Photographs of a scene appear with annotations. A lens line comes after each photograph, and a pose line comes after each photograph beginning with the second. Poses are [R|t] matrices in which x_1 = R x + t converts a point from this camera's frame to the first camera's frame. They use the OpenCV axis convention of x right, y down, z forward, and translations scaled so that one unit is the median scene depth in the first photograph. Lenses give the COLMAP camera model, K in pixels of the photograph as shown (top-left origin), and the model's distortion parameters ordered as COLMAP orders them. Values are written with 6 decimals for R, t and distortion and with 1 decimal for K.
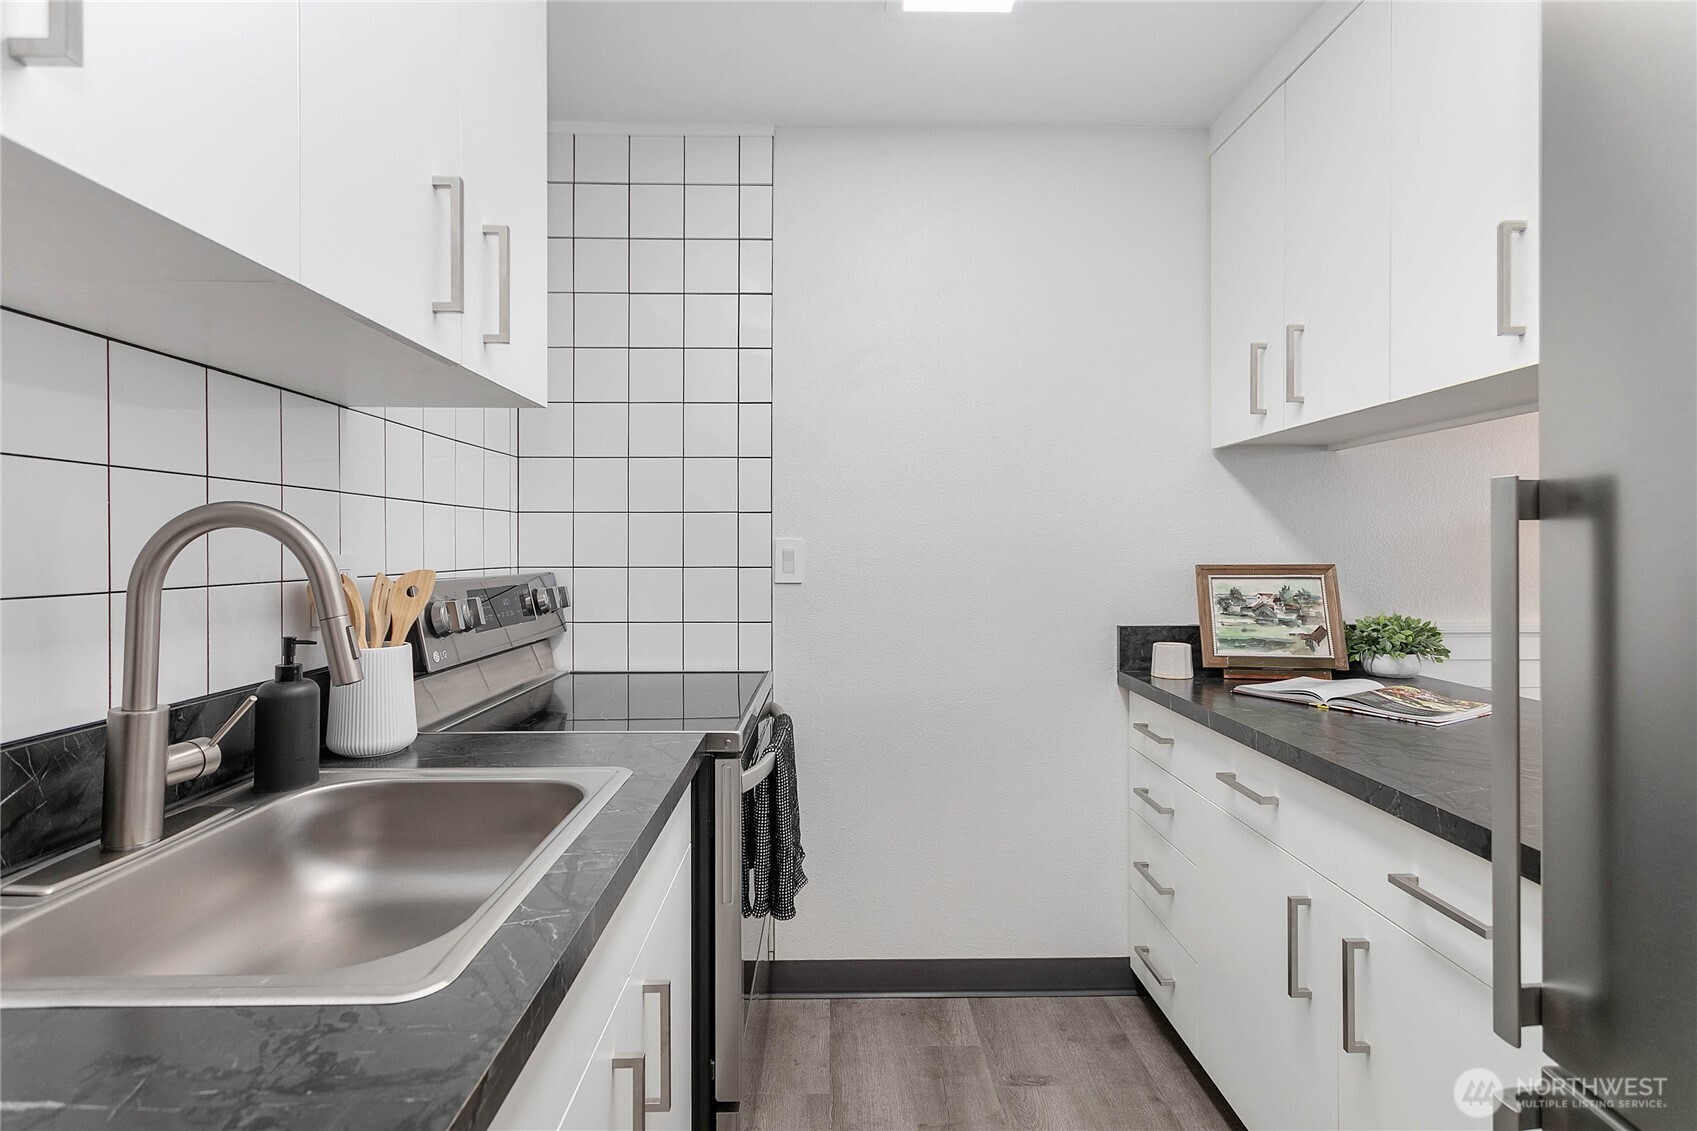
lens RADIAL K [[805.3, 0, 838.2], [0, 805.3, 550.4], [0, 0, 1]] dist [0.000810, 0.001439]
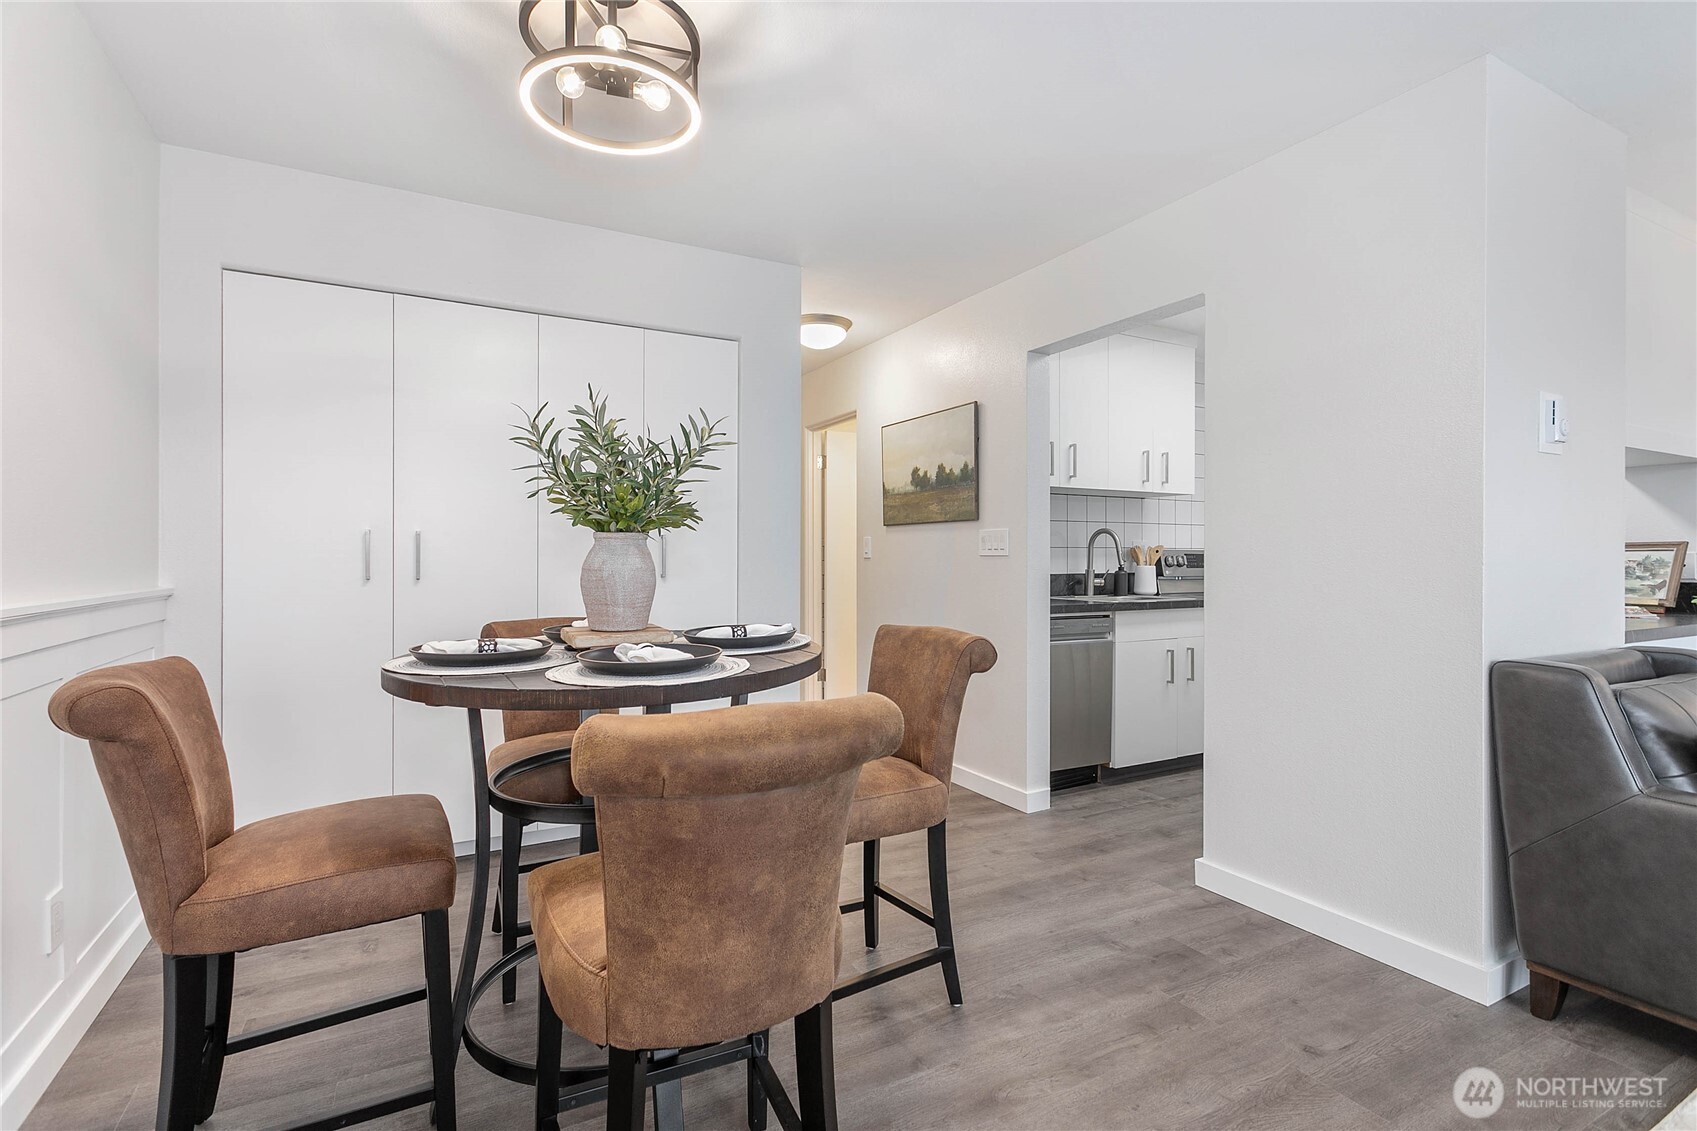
lens RADIAL K [[805.3, 0, 844.1], [0, 805.3, 571.2], [0, 0, 1]] dist [0.000810, 0.001439]
pose [[0.453850, 0.015878, -0.890937, 1.431503], [-0.003083, 0.999863, 0.016248, 0.061689], [0.891073, -0.004627, 0.453837, -1.302102]]
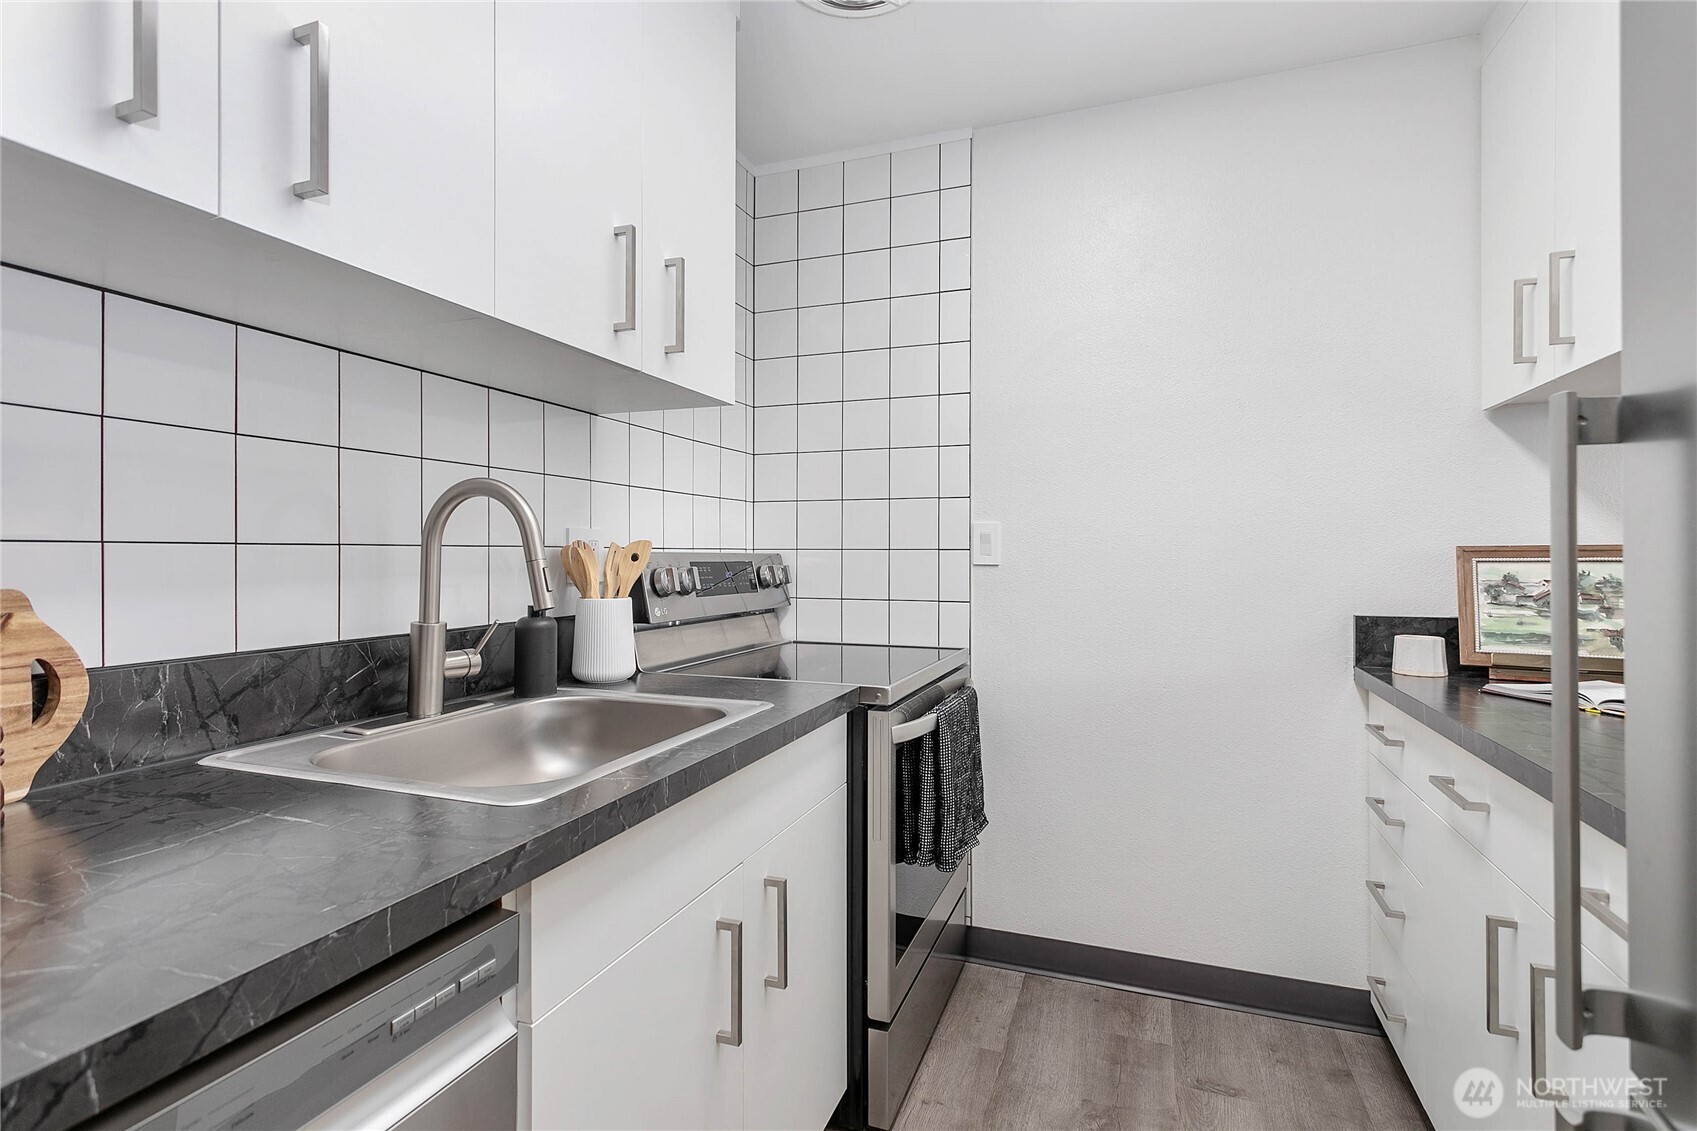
lens RADIAL K [[805.3, 0, 849.7], [0, 805.3, 554.7], [0, 0, 1]] dist [0.000810, 0.001439]
pose [[0.932459, 0.002124, -0.361271, 0.176812], [-0.003166, 0.999992, -0.002291, 0.035903], [0.361263, 0.003280, 0.932458, -0.039293]]
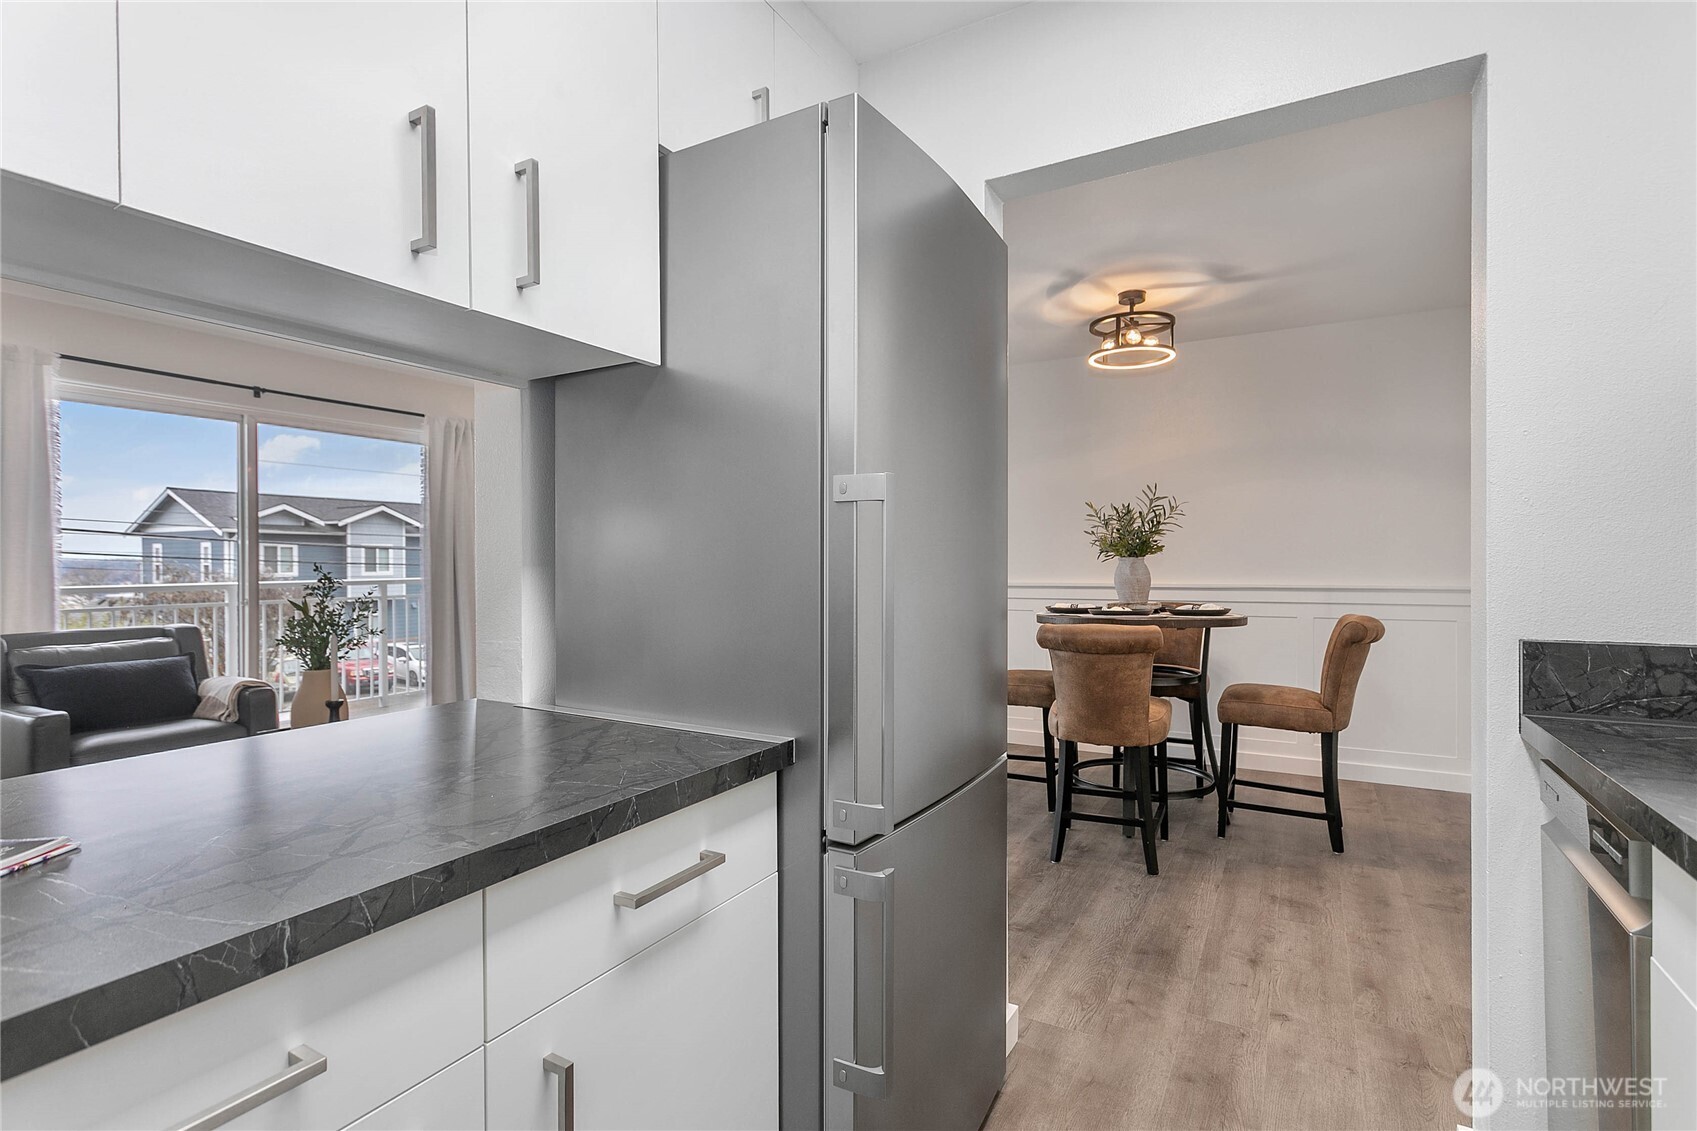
lens RADIAL K [[805.3, 0, 841.5], [0, 805.3, 566.0], [0, 0, 1]] dist [0.000810, 0.001439]
pose [[-0.858102, 0.002763, 0.513472, 0.044794], [0.008604, 0.999922, 0.008999, 0.030890], [-0.513408, 0.012140, -0.858059, 0.995834]]
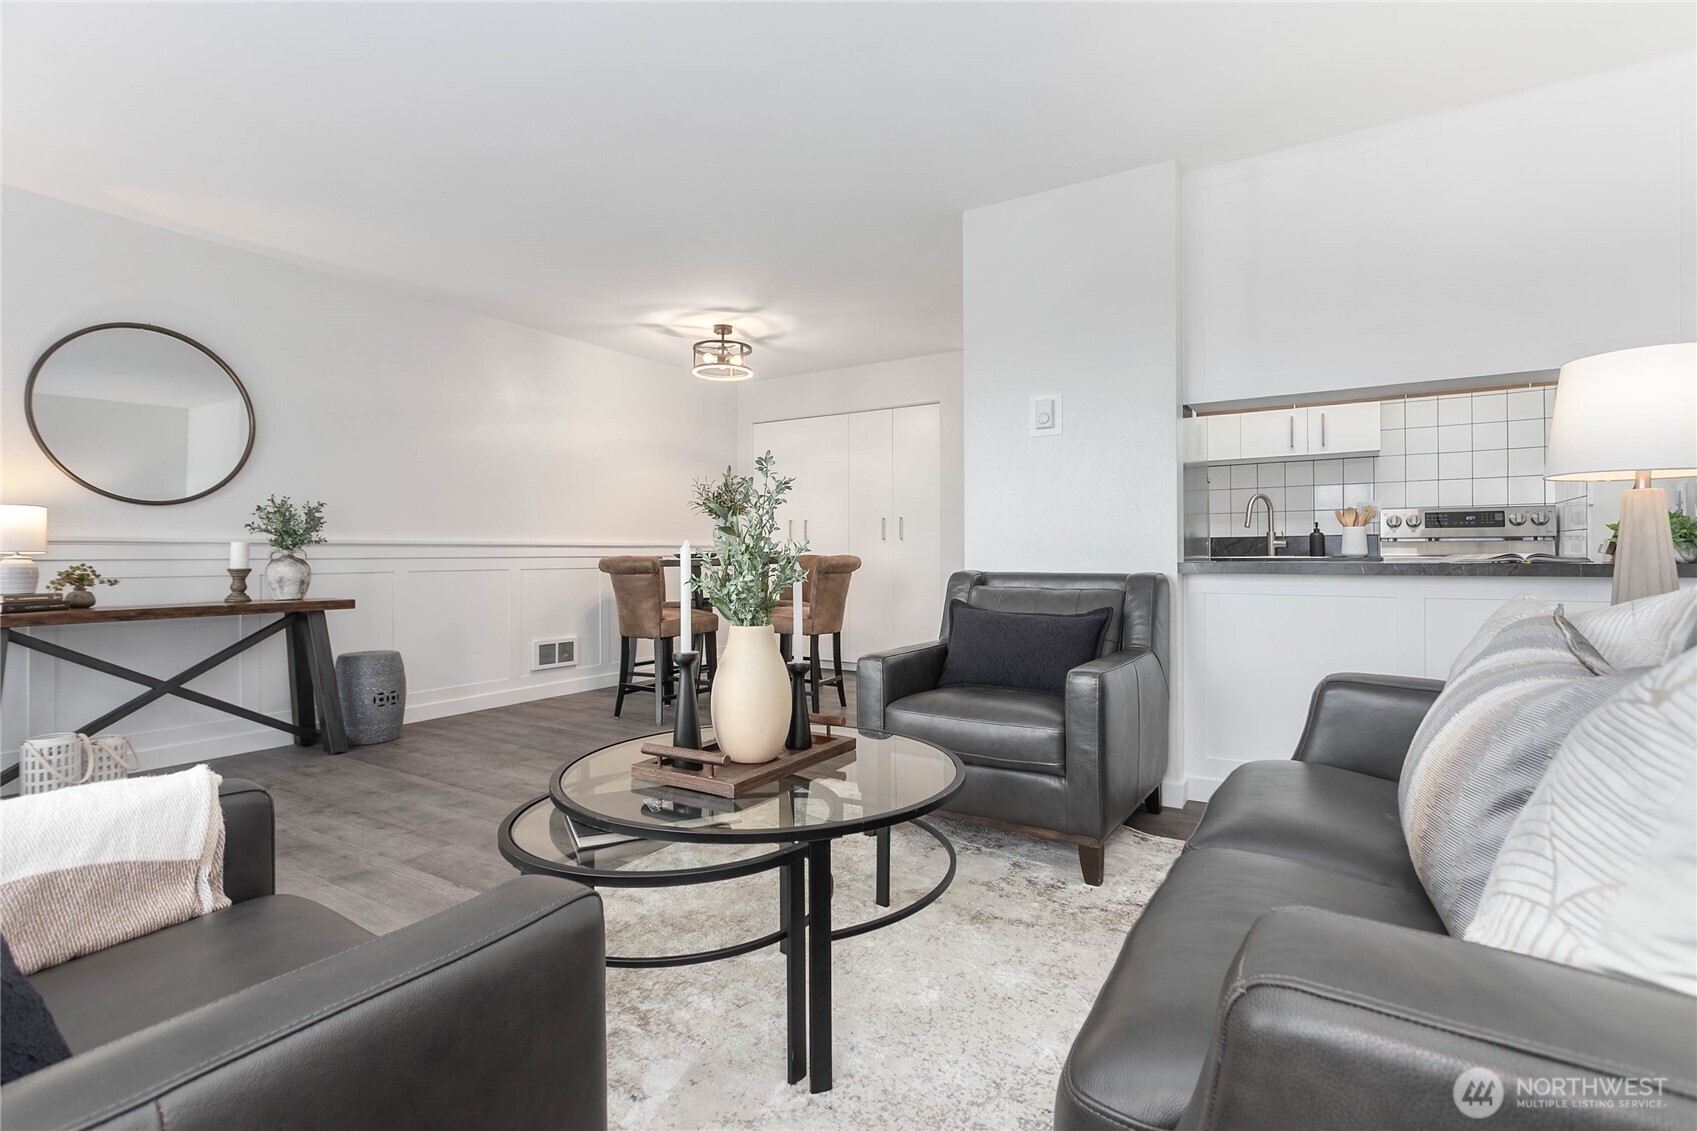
lens RADIAL K [[805.3, 0, 842.1], [0, 805.3, 558.8], [0, 0, 1]] dist [0.000810, 0.001439]
pose [[-0.559708, 0.008635, -0.828645, 2.551035], [0.003638, 0.999962, 0.007963, 0.156232], [0.828682, 0.001442, -0.559718, 0.798602]]
